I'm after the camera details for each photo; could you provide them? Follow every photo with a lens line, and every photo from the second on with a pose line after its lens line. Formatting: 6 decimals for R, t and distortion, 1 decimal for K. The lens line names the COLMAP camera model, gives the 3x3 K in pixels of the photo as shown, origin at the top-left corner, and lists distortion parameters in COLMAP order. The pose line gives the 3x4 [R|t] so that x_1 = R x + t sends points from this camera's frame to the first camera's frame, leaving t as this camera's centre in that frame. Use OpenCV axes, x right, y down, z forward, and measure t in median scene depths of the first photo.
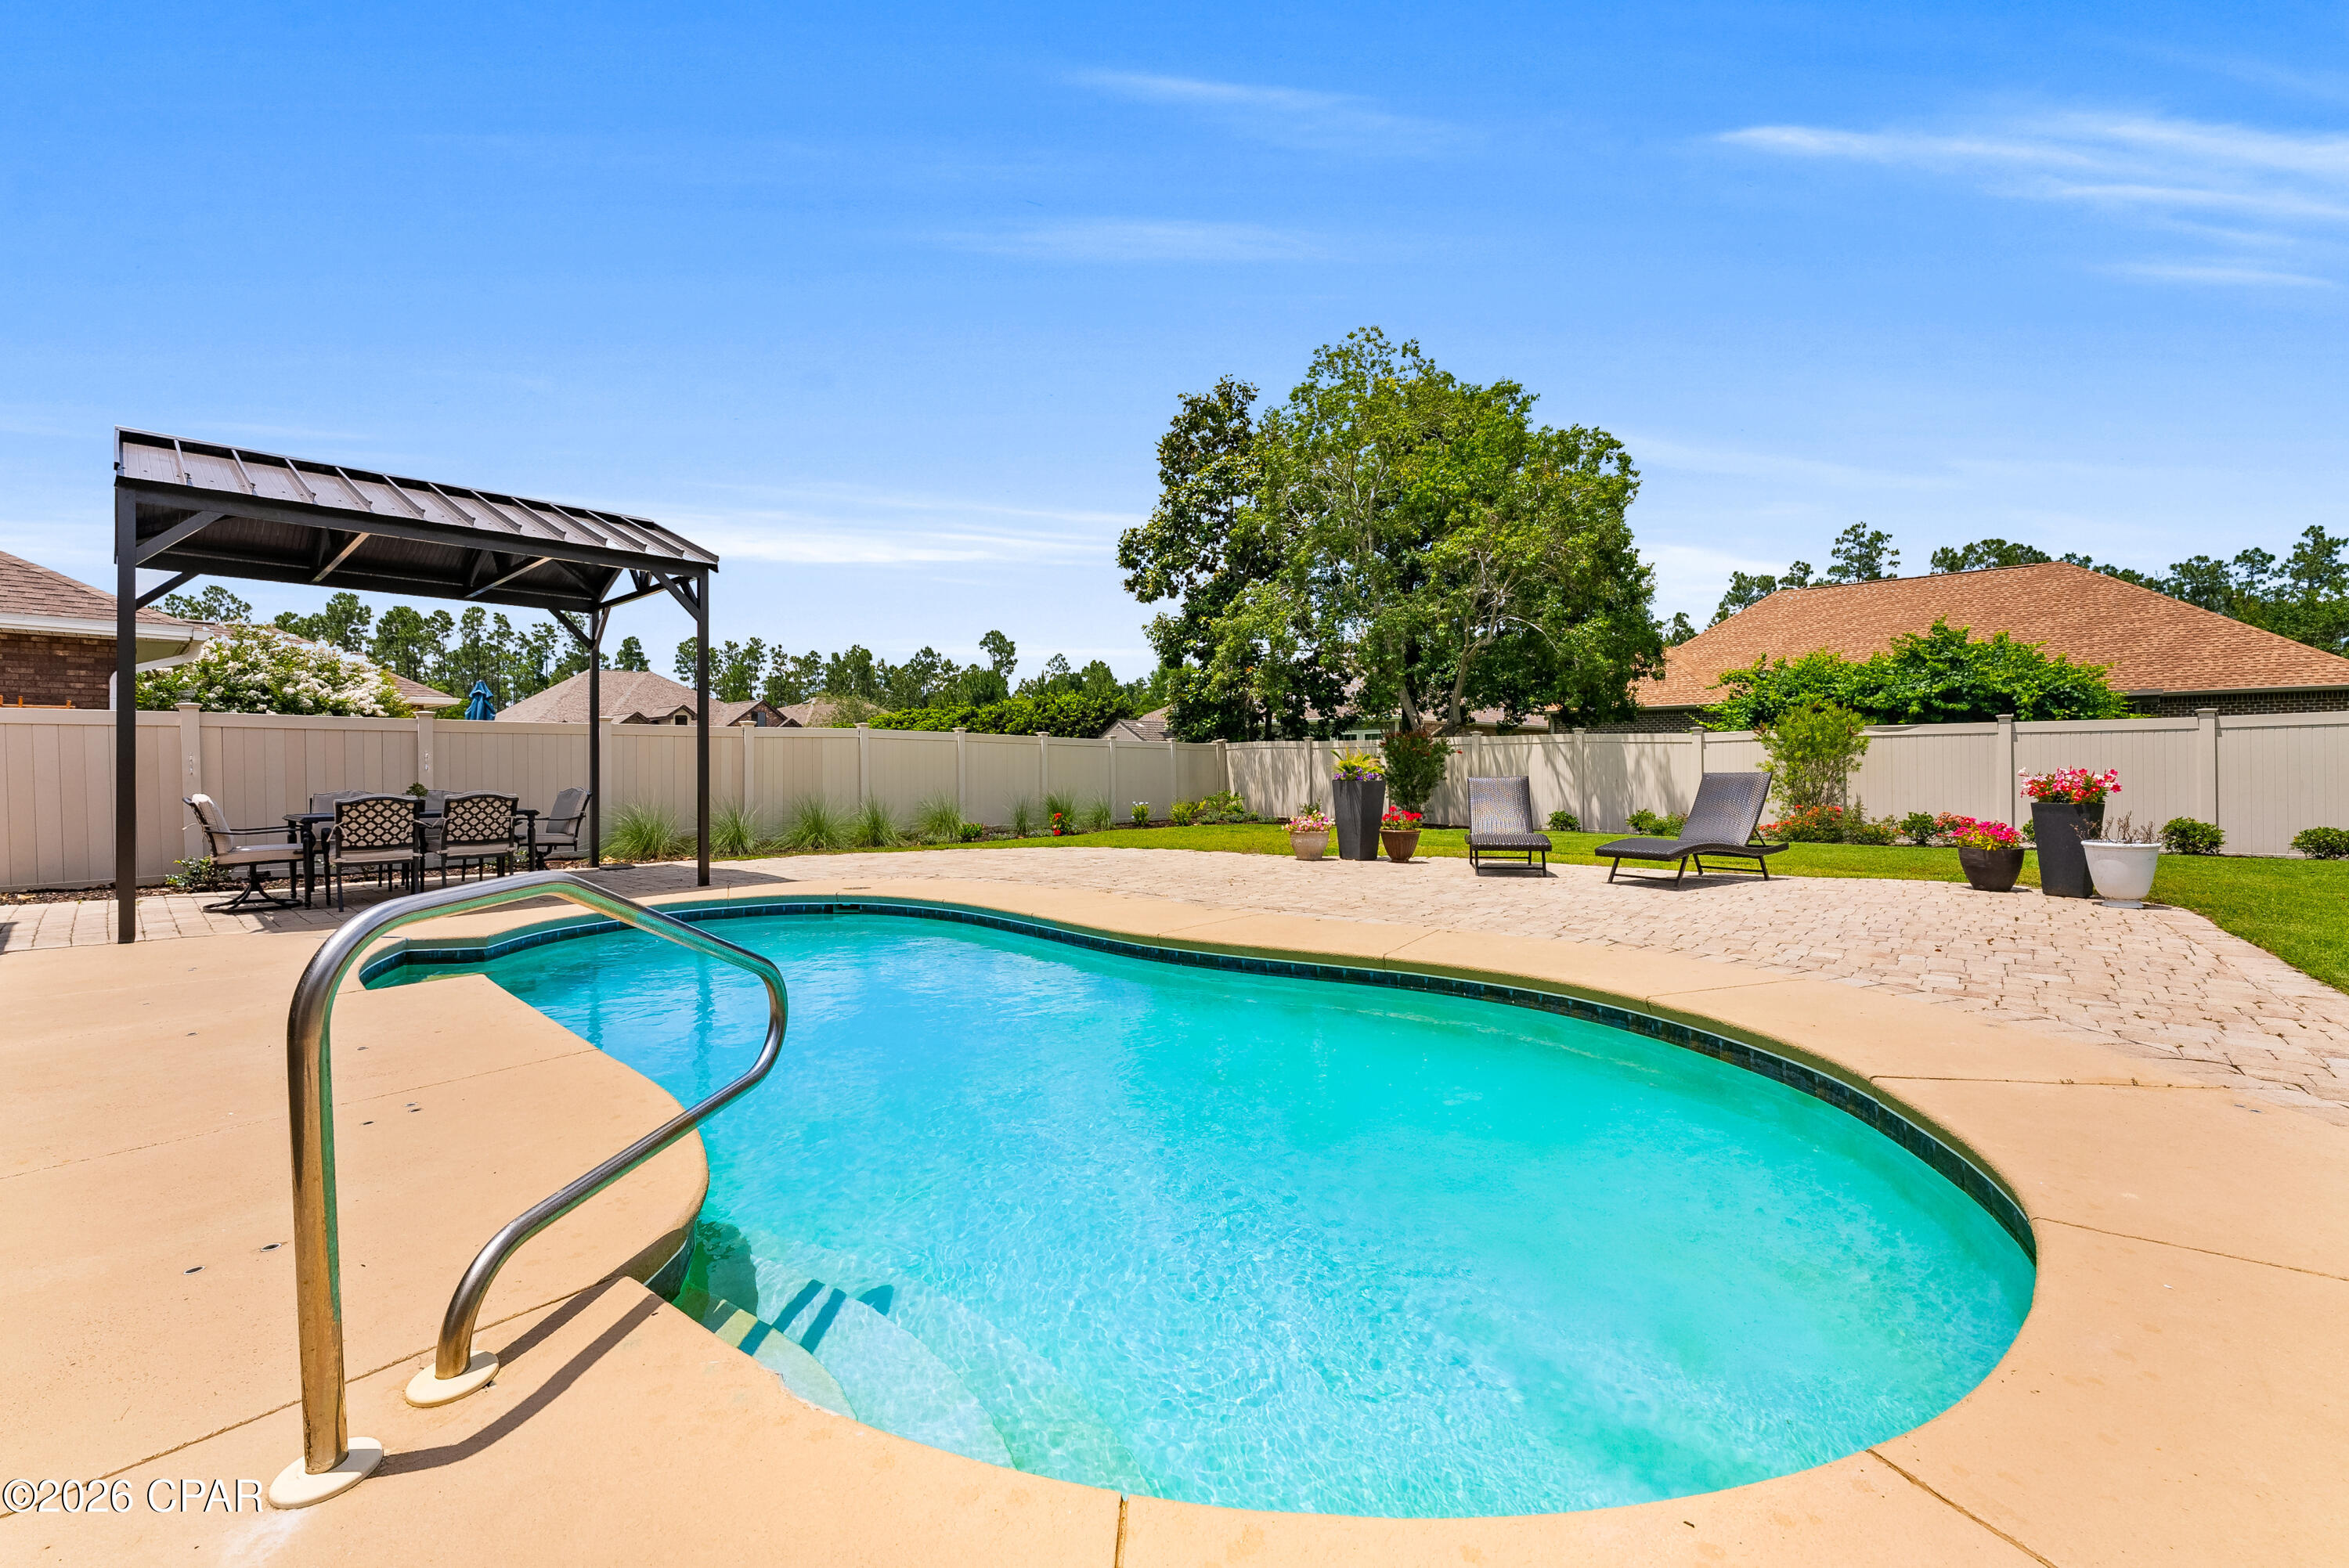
lens RADIAL K [[960.0, 0, 1176.4], [0, 960.0, 752.1], [0, 0, 1]] dist [0.001137, 0.000230]
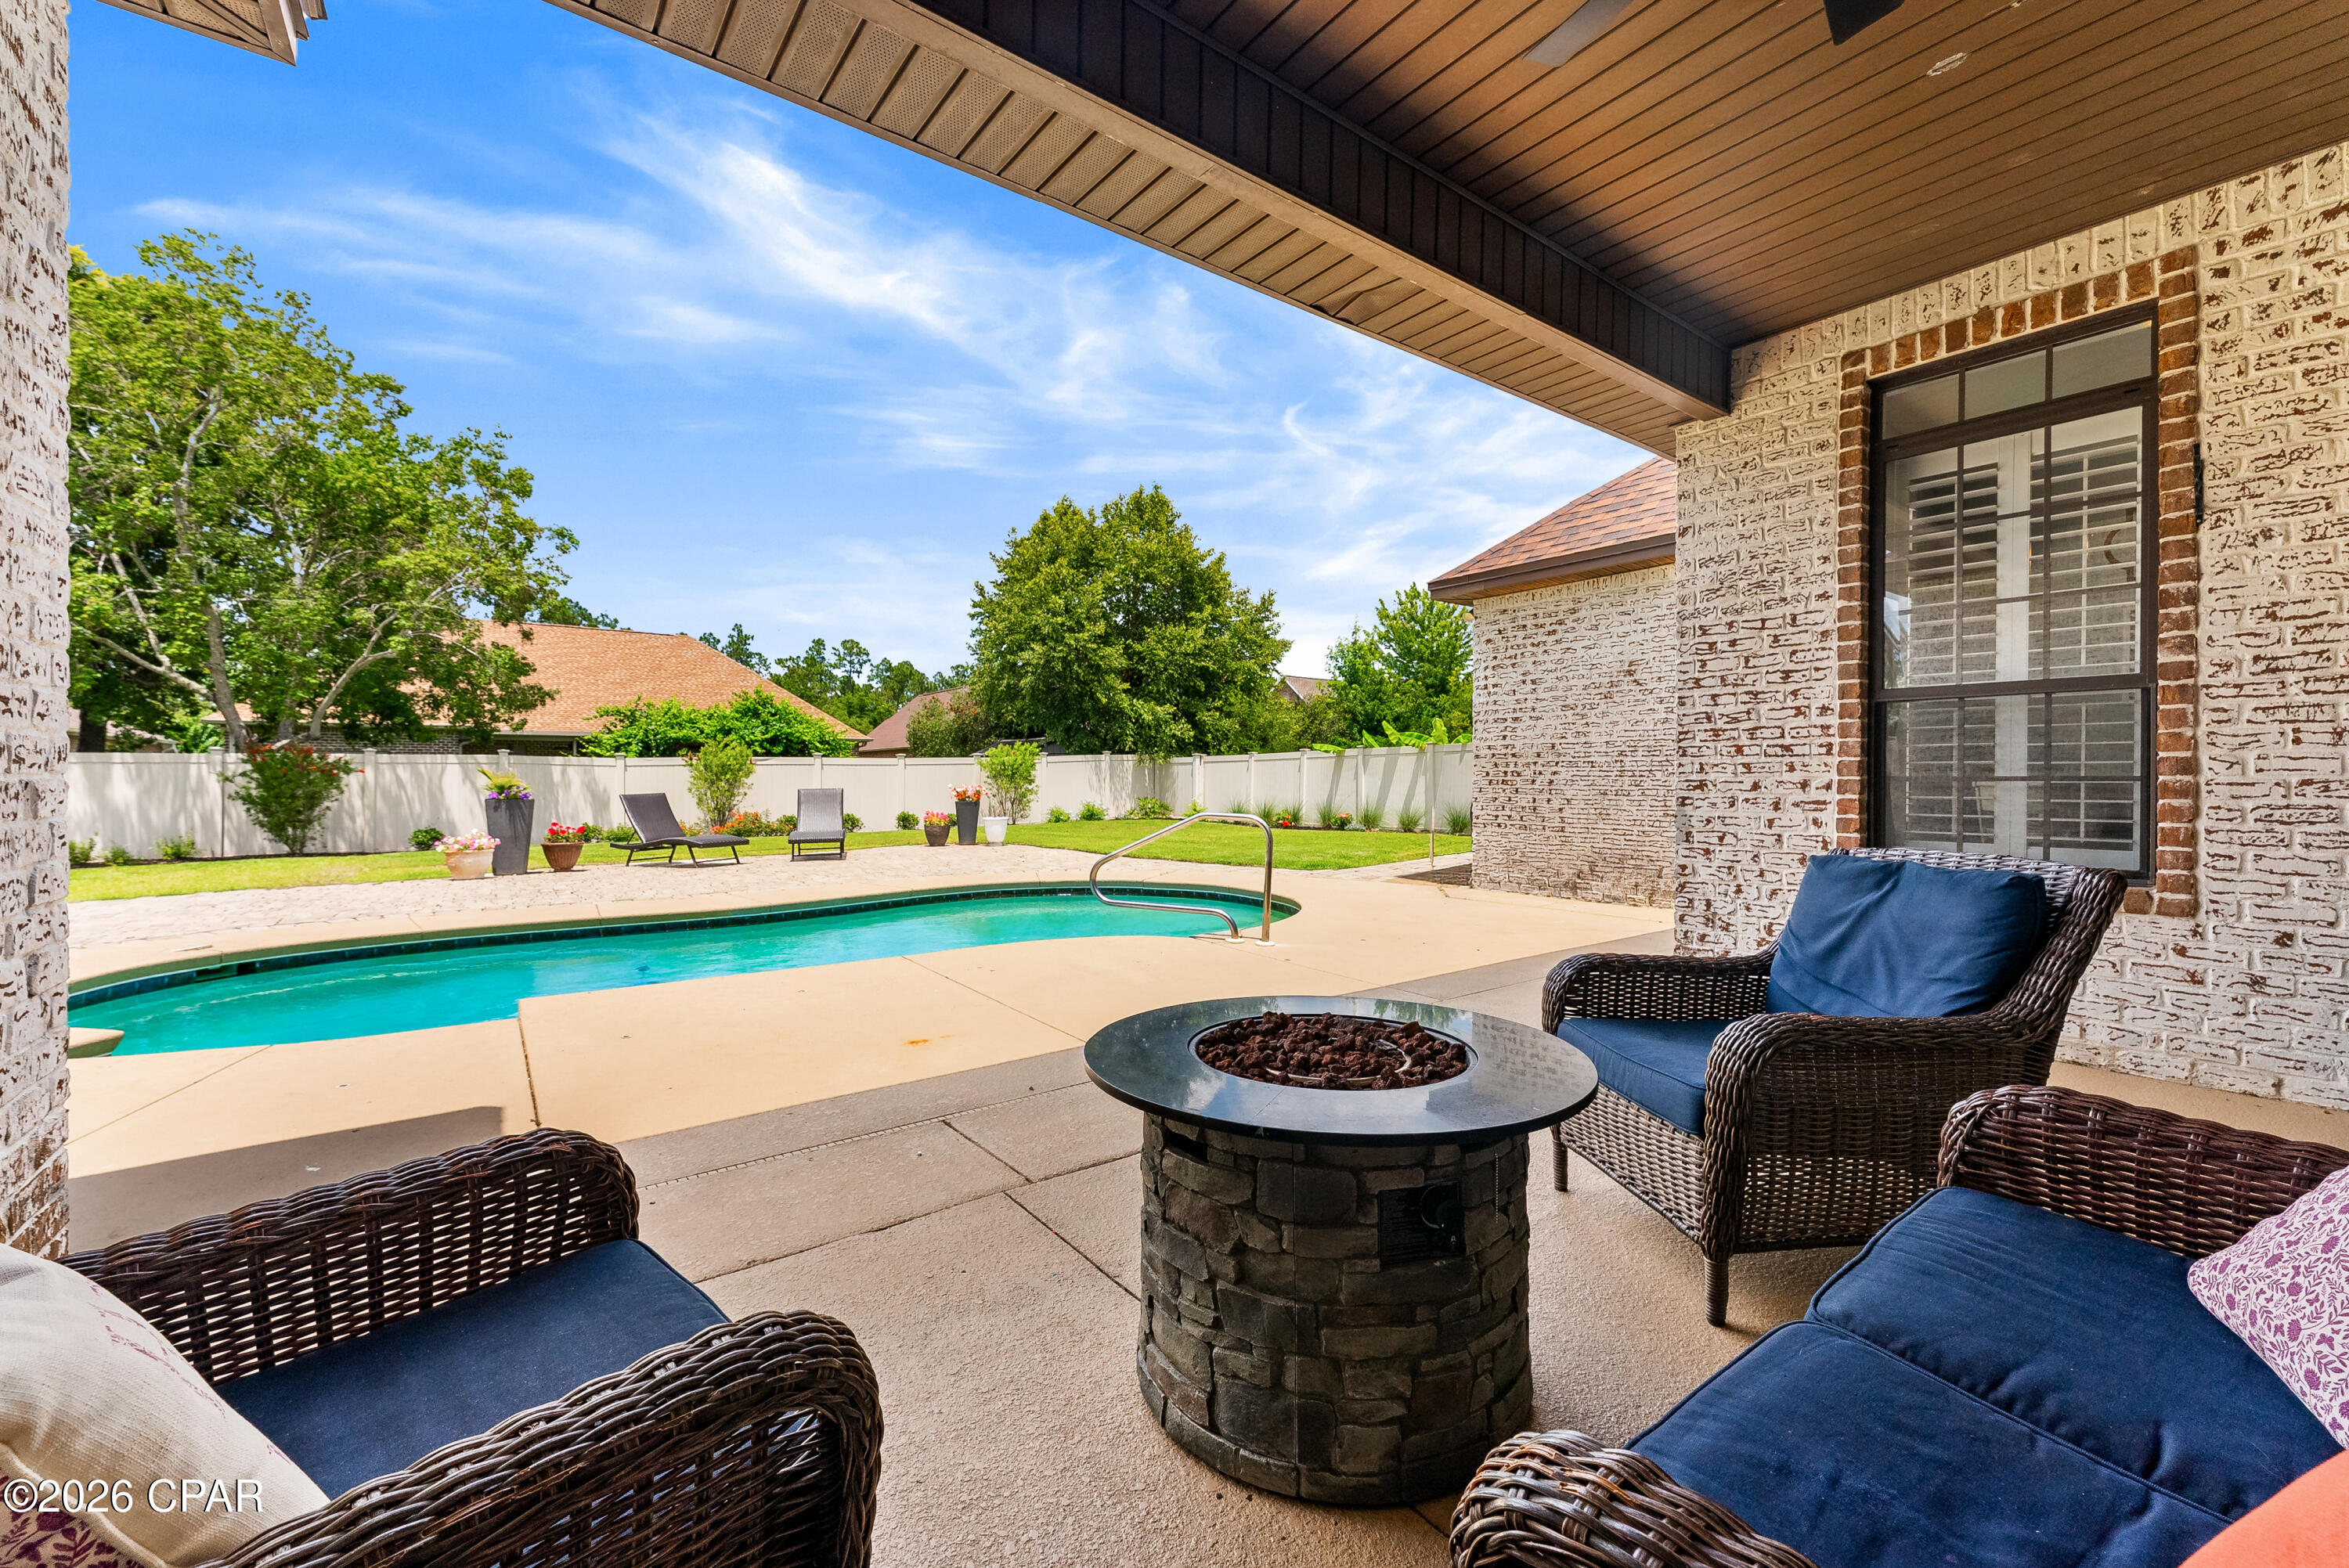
lens RADIAL K [[960.0, 0, 1190.1], [0, 960.0, 768.7], [0, 0, 1]] dist [0.001137, 0.000230]
pose [[0.202179, 0.014134, 0.979247, -0.379205], [-0.009543, 0.999877, -0.012462, 0.001131], [-0.979302, -0.006825, 0.202289, 0.035525]]
